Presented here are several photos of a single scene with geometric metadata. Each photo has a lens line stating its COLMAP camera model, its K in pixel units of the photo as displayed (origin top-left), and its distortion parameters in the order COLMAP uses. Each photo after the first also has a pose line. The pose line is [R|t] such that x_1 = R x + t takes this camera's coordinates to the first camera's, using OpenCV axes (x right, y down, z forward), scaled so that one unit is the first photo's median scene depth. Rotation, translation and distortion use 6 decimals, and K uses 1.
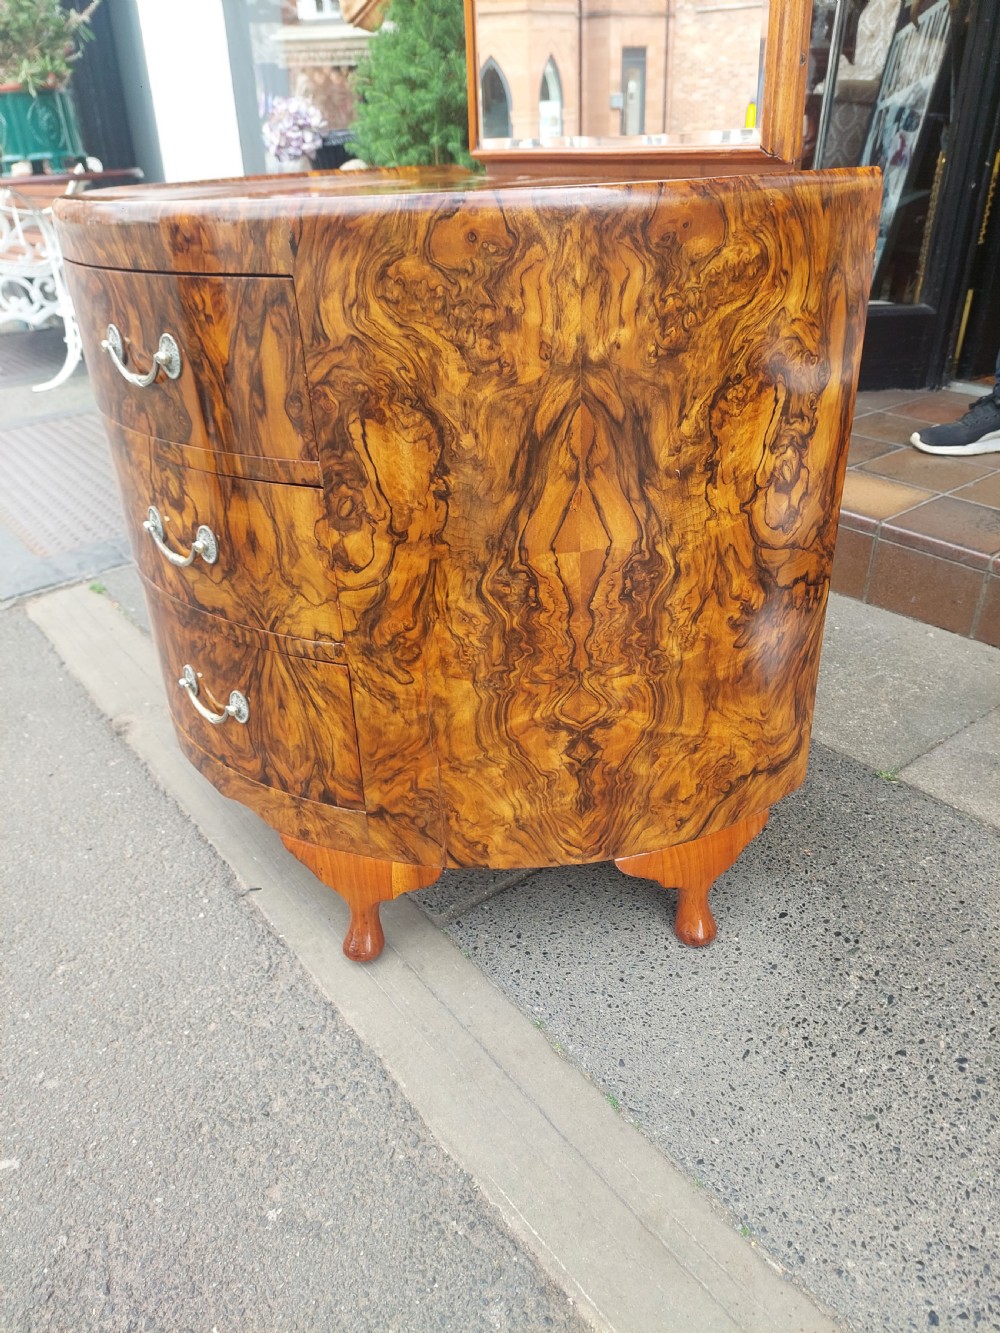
lens RADIAL K [[978.8, 0, 500.0], [0, 978.8, 666.5], [0, 0, 1]] dist [0.053364, -0.078840]
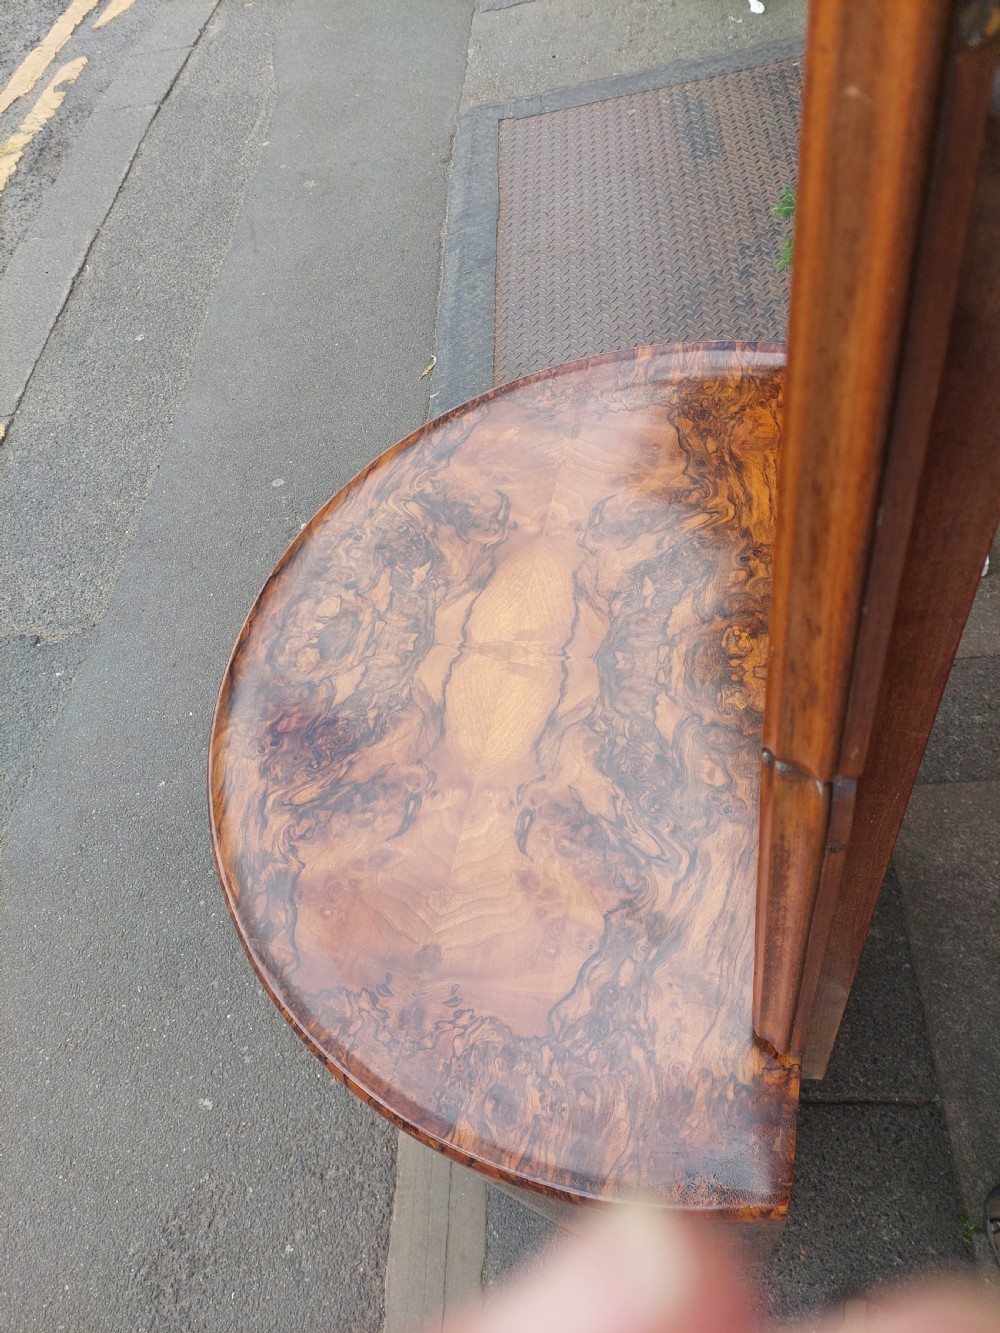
lens RADIAL K [[965.3, 0, 495.2], [0, 965.3, 652.7], [0, 0, 1]] dist [0.142862, -0.276424]
pose [[0.774177, 0.448423, -0.446730, 0.324342], [-0.144352, 0.812249, 0.565167, -1.224845], [0.616290, -0.373053, 0.693555, 0.408118]]
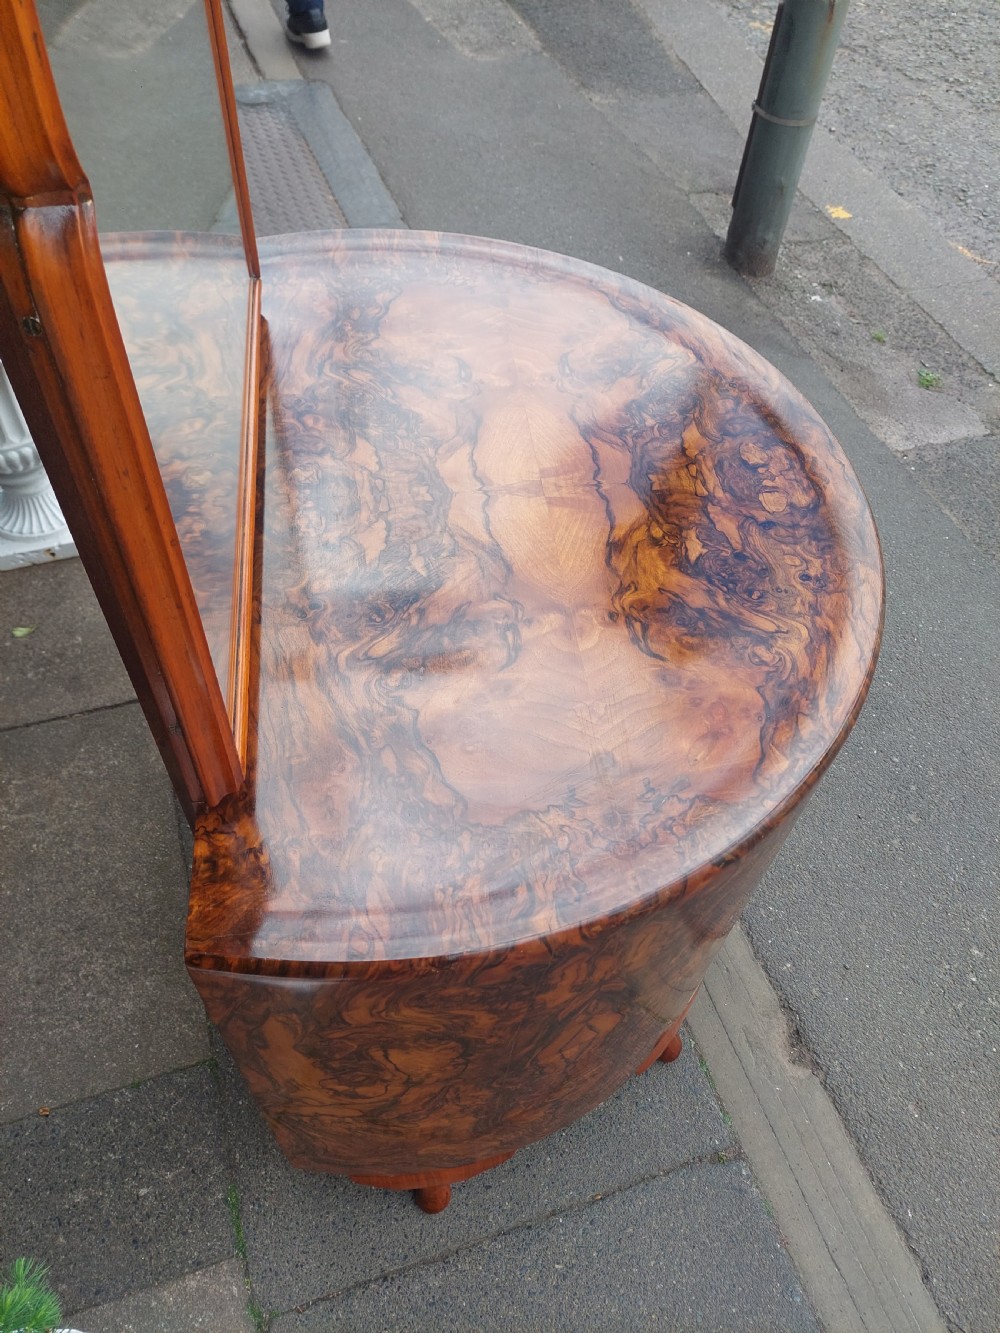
lens RADIAL K [[990.2, 0, 500.0], [0, 990.2, 666.5], [0, 0, 1]] dist [0.021669, -0.002838]
pose [[-0.953803, -0.237896, 0.183483, -0.364221], [0.134571, 0.207736, 0.968884, -1.603930], [-0.268610, 0.948816, -0.166125, 1.576959]]
